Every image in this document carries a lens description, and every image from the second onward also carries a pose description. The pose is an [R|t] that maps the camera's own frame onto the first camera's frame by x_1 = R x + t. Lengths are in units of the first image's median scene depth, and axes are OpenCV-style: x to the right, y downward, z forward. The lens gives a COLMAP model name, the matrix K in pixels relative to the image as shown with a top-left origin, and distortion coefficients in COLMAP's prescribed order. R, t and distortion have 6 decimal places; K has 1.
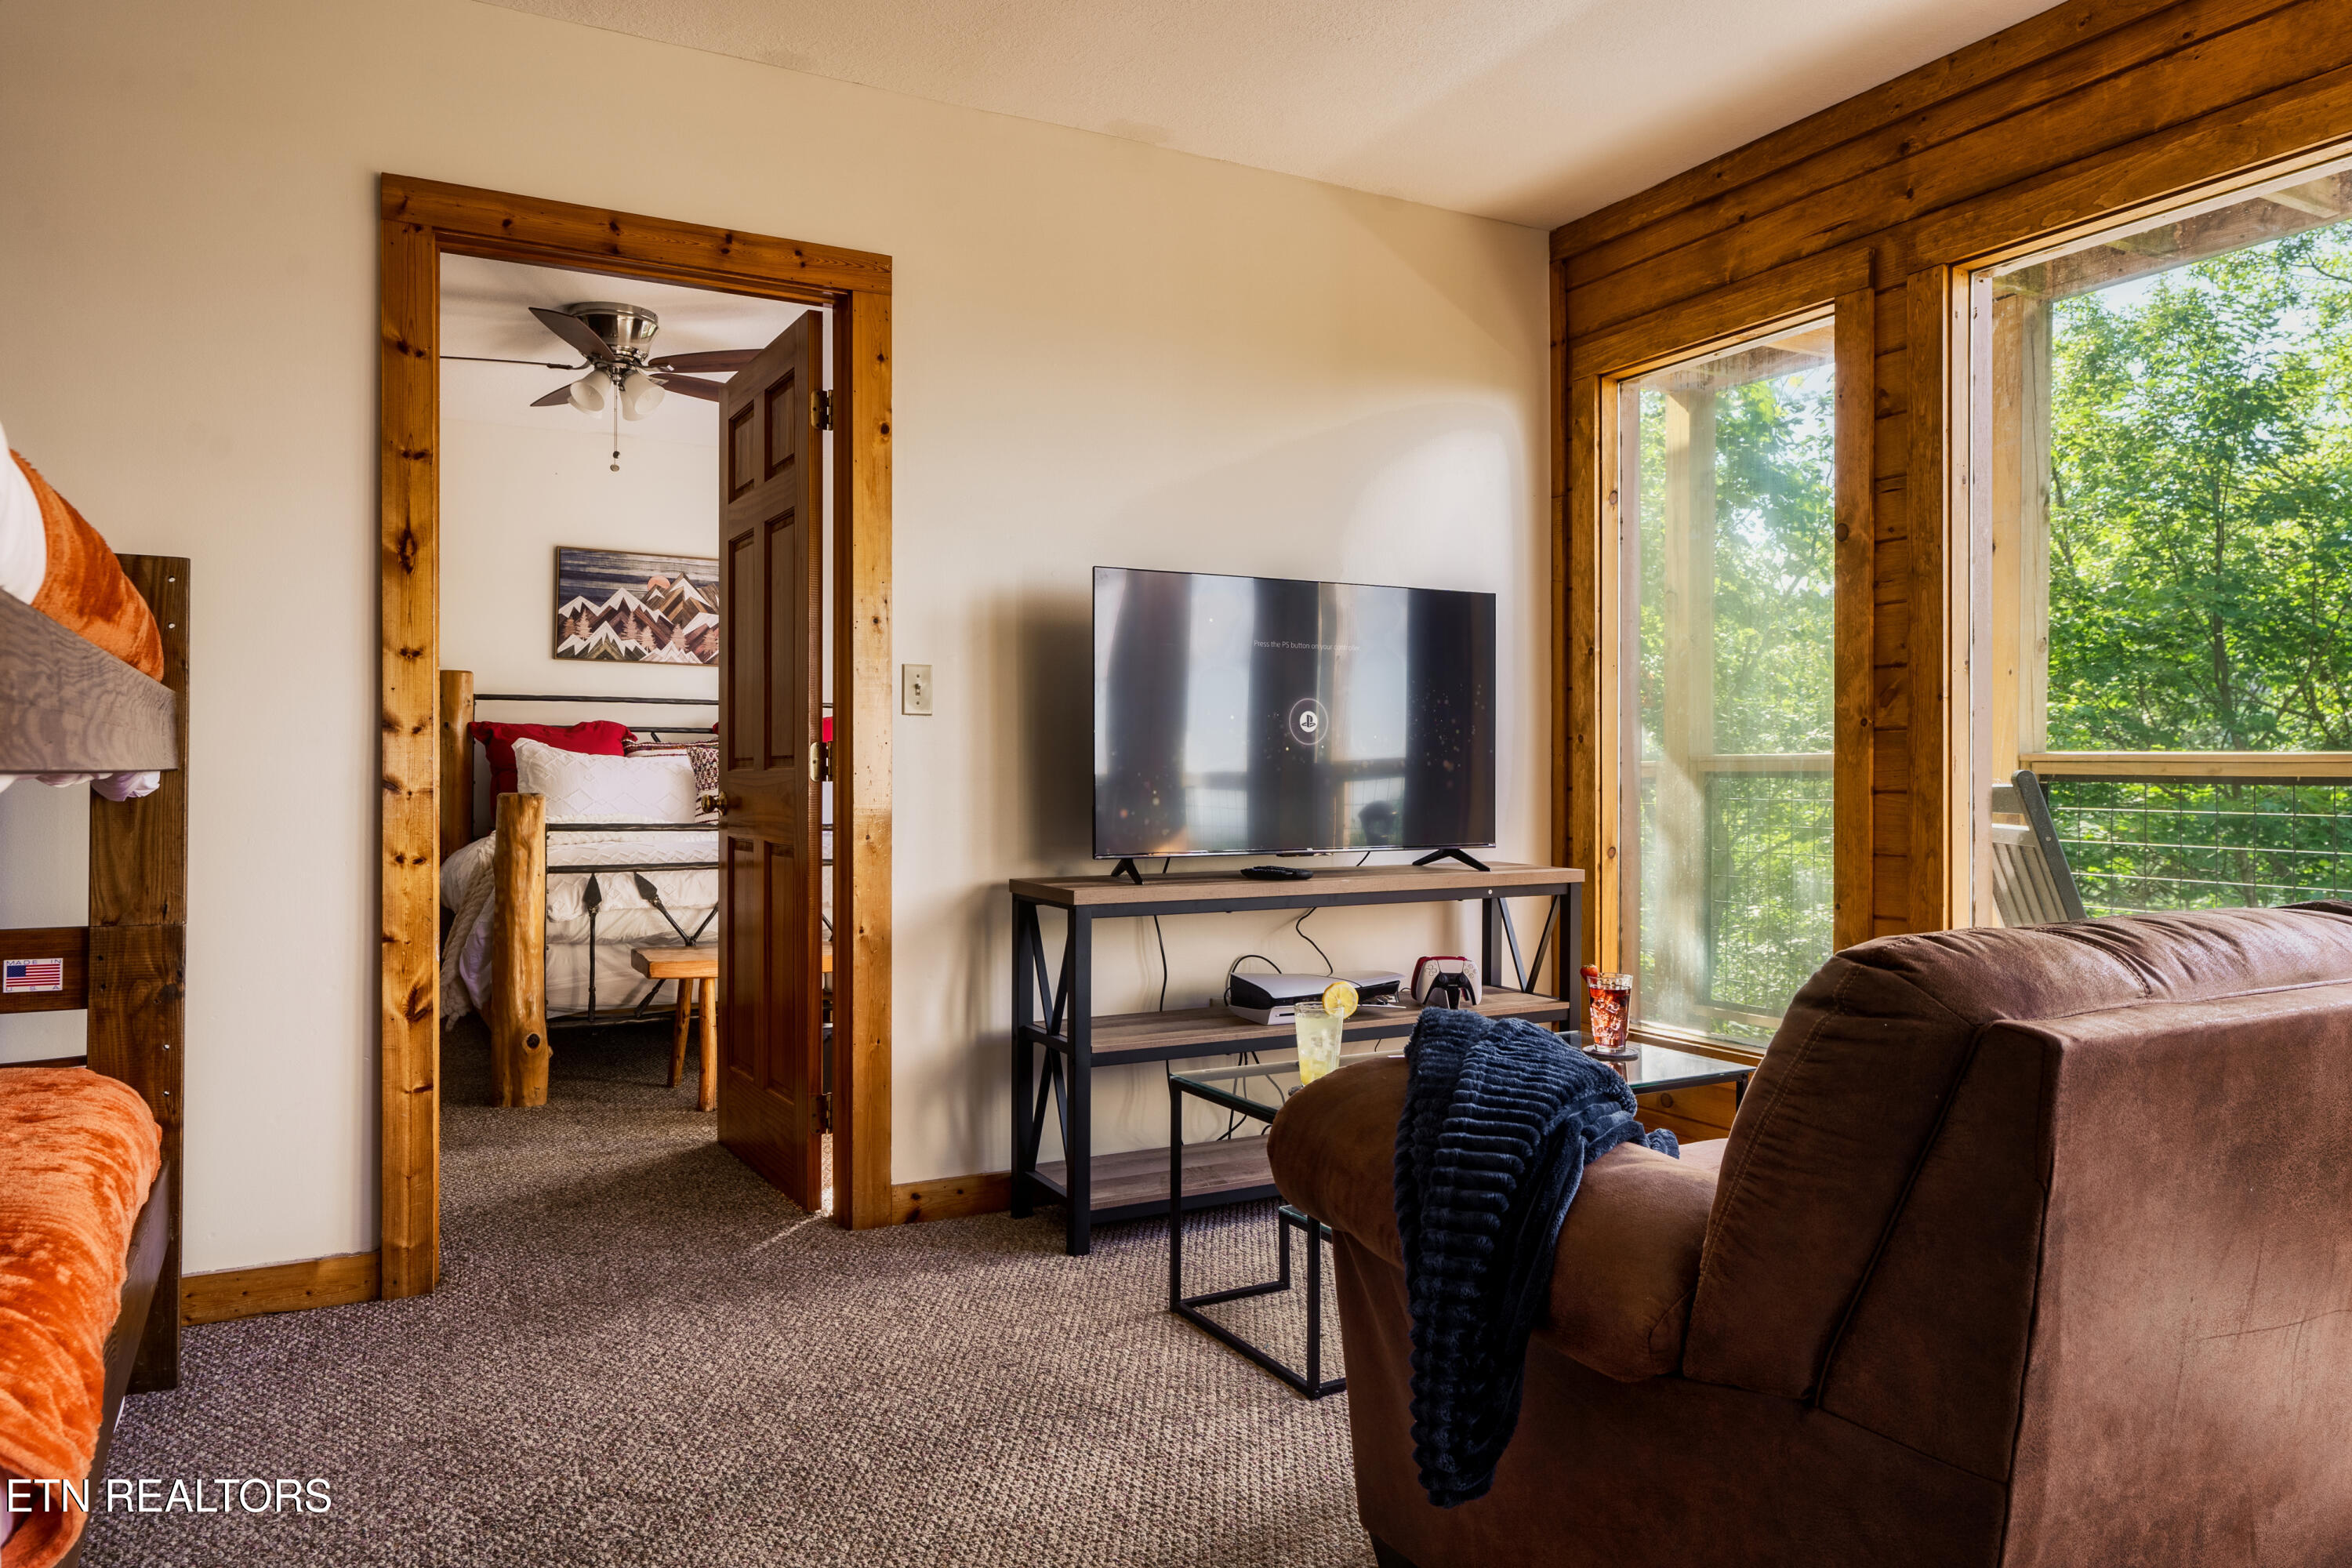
lens RADIAL K [[1575.9, 0, 1176.2], [0, 1575.9, 784.2], [0, 0, 1]] dist [-0.005954, -0.002127]
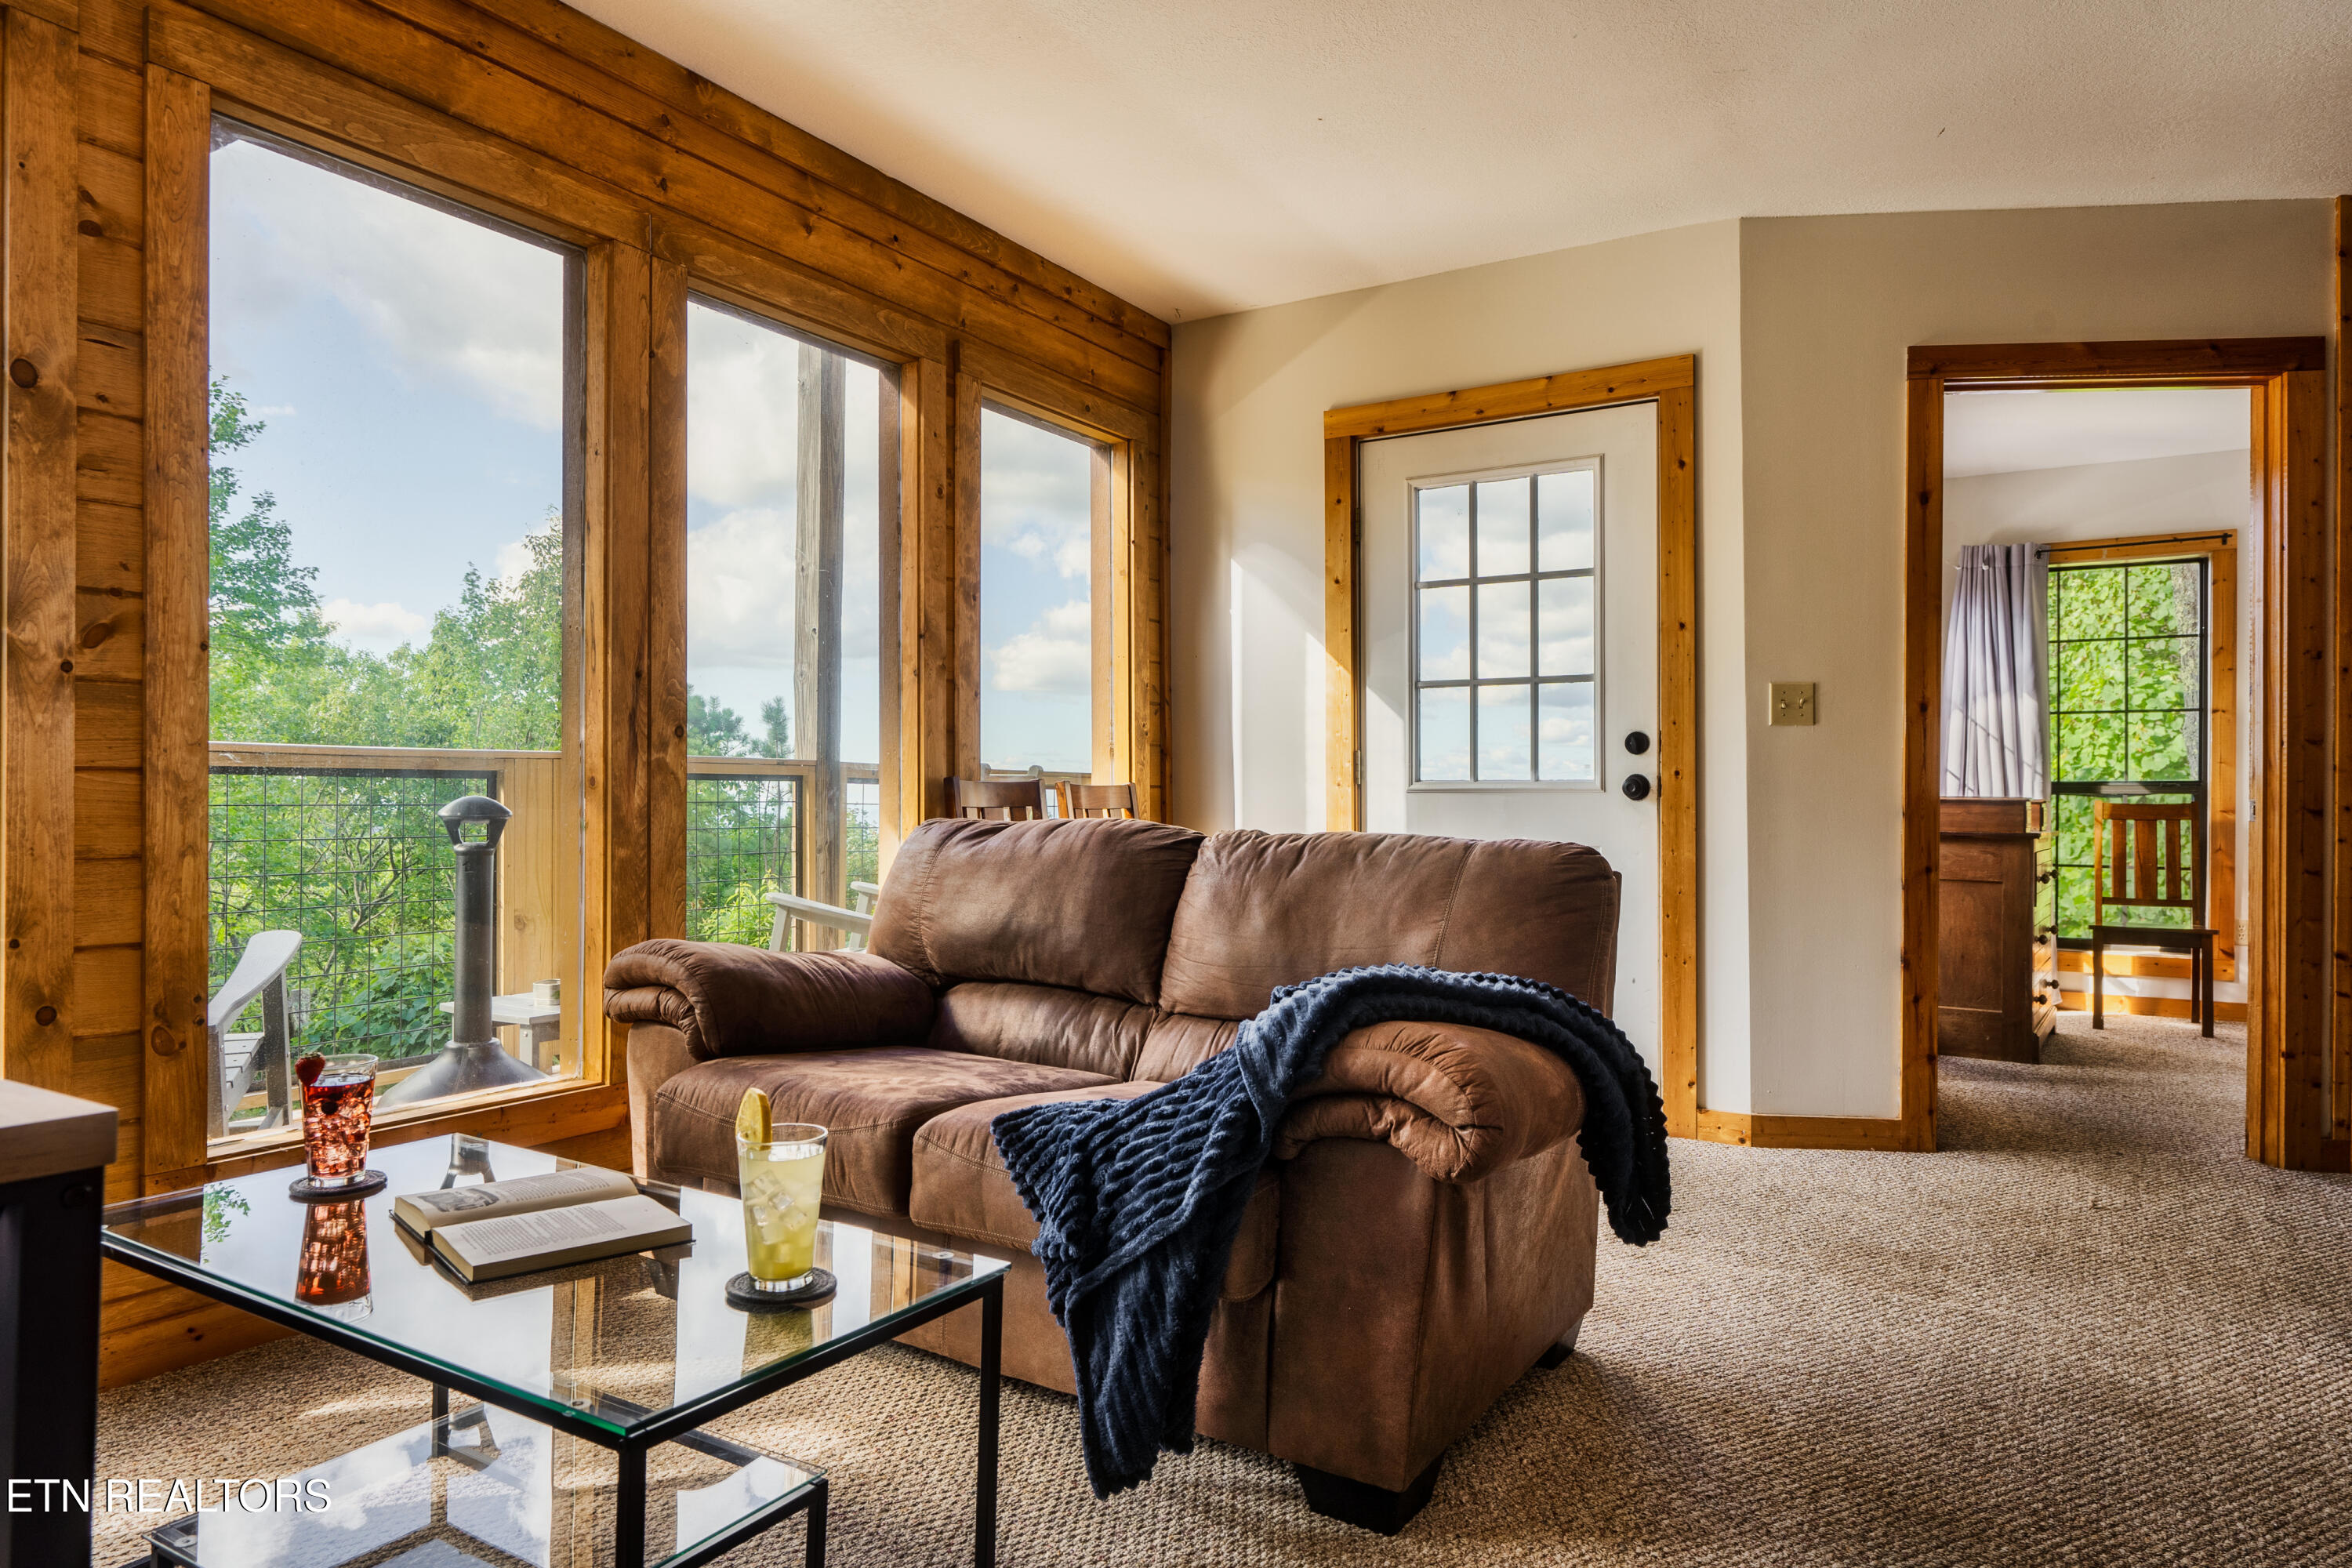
lens RADIAL K [[1441.0, 0, 1176.0], [0, 1441.0, 791.5], [0, 0, 1]] dist [-0.002264, -0.000136]
pose [[-0.502557, -0.001579, 0.864543, -0.346378], [-0.003802, 0.999993, -0.000384, 0.013335], [-0.864536, -0.003480, -0.502559, 0.904954]]
